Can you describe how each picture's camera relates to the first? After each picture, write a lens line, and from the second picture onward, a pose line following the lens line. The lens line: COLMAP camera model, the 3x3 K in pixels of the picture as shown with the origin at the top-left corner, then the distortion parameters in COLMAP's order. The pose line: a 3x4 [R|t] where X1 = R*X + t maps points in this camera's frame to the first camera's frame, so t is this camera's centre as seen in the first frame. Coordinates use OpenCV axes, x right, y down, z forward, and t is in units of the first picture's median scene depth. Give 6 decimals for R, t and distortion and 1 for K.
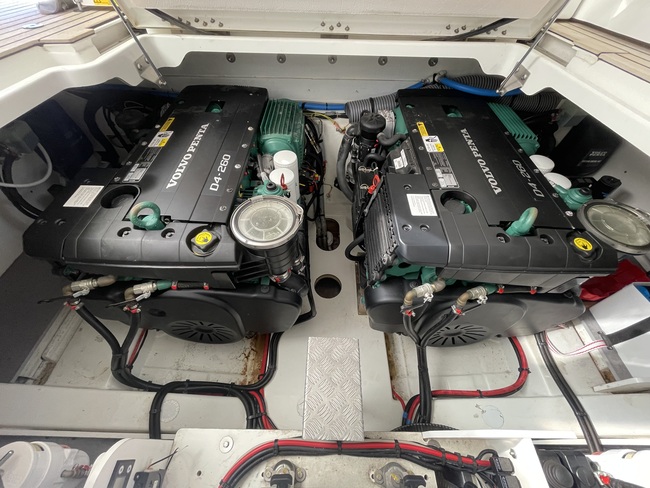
lens RADIAL K [[260.5, 0, 325.4], [0, 260.5, 244.3], [0, 0, 1]] dist [-0.025152, -0.000071]
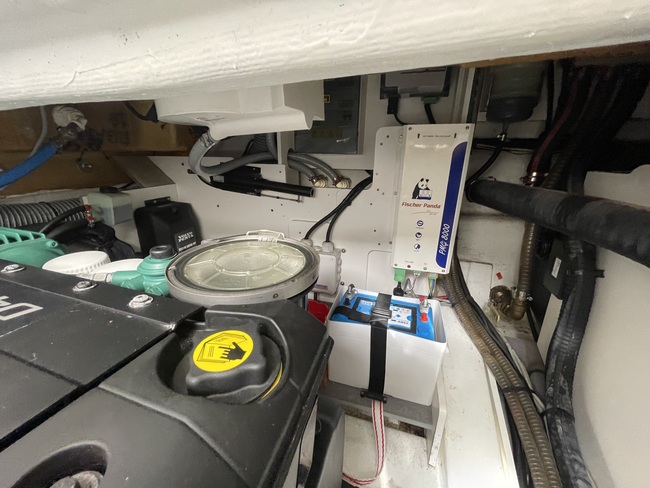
lens RADIAL K [[260.5, 0, 322.6], [0, 260.5, 243.8], [0, 0, 1]] dist [-0.025152, -0.000071]
pose [[0.295672, -0.297137, 0.907903, 0.761854], [0.741764, 0.670294, -0.022193, 0.007342], [-0.601967, 0.680011, 0.418593, 0.682113]]
